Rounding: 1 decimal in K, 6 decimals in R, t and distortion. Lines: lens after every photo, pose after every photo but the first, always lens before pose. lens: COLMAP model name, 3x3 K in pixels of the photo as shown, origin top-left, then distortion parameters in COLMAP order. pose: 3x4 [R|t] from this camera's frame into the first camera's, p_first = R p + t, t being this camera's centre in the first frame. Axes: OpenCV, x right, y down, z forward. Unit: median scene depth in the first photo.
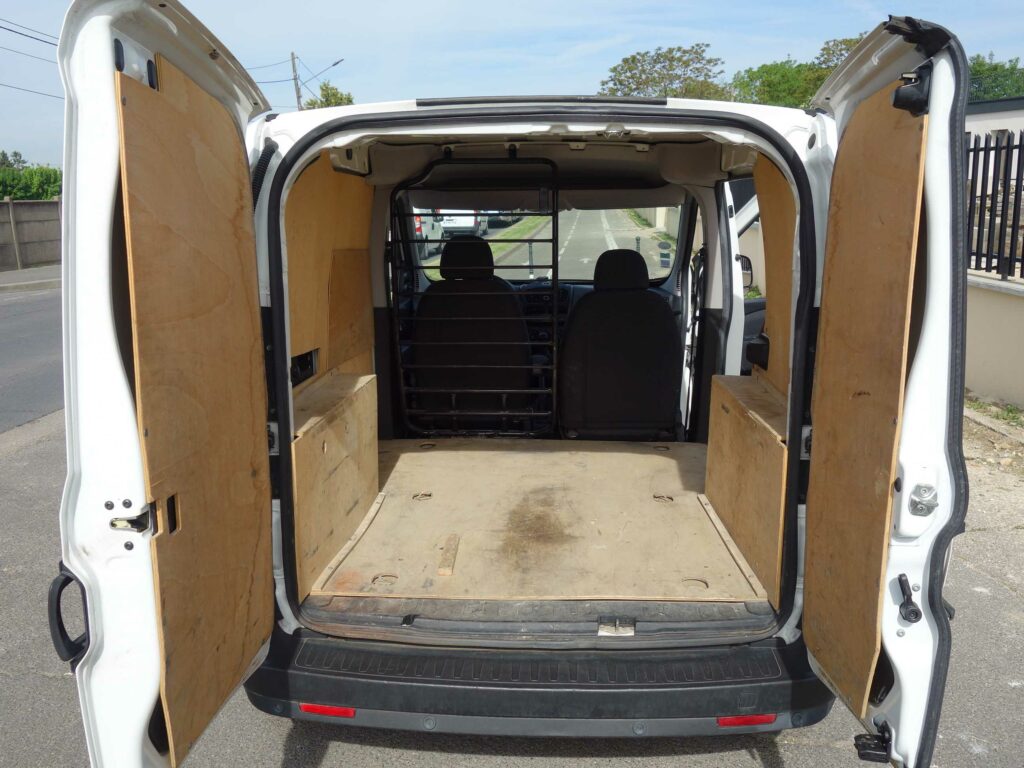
lens RADIAL K [[907.2, 0, 513.5], [0, 907.2, 388.1], [0, 0, 1]] dist [0.001099, -0.008701]
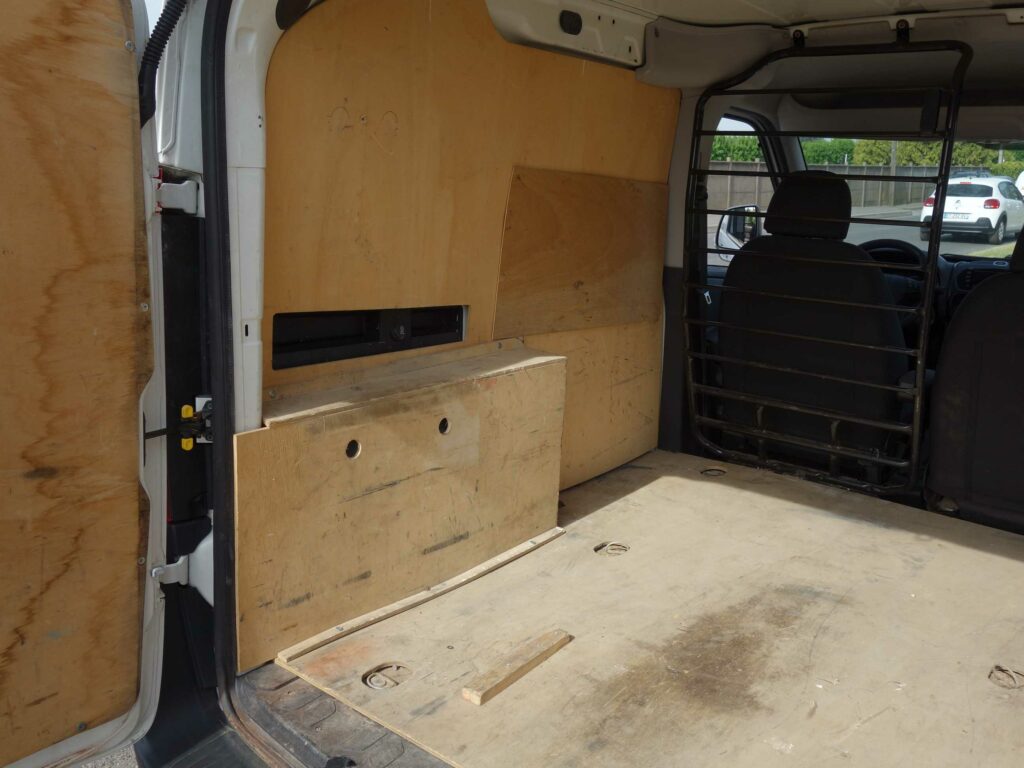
lens RADIAL K [[907.2, 0, 513.5], [0, 907.2, 388.1], [0, 0, 1]] dist [0.001099, -0.008701]
pose [[0.812776, 0.169586, -0.557347, 0.165814], [-0.152600, 0.985264, 0.077254, -0.032029], [0.562235, 0.022261, 0.826678, 0.351508]]
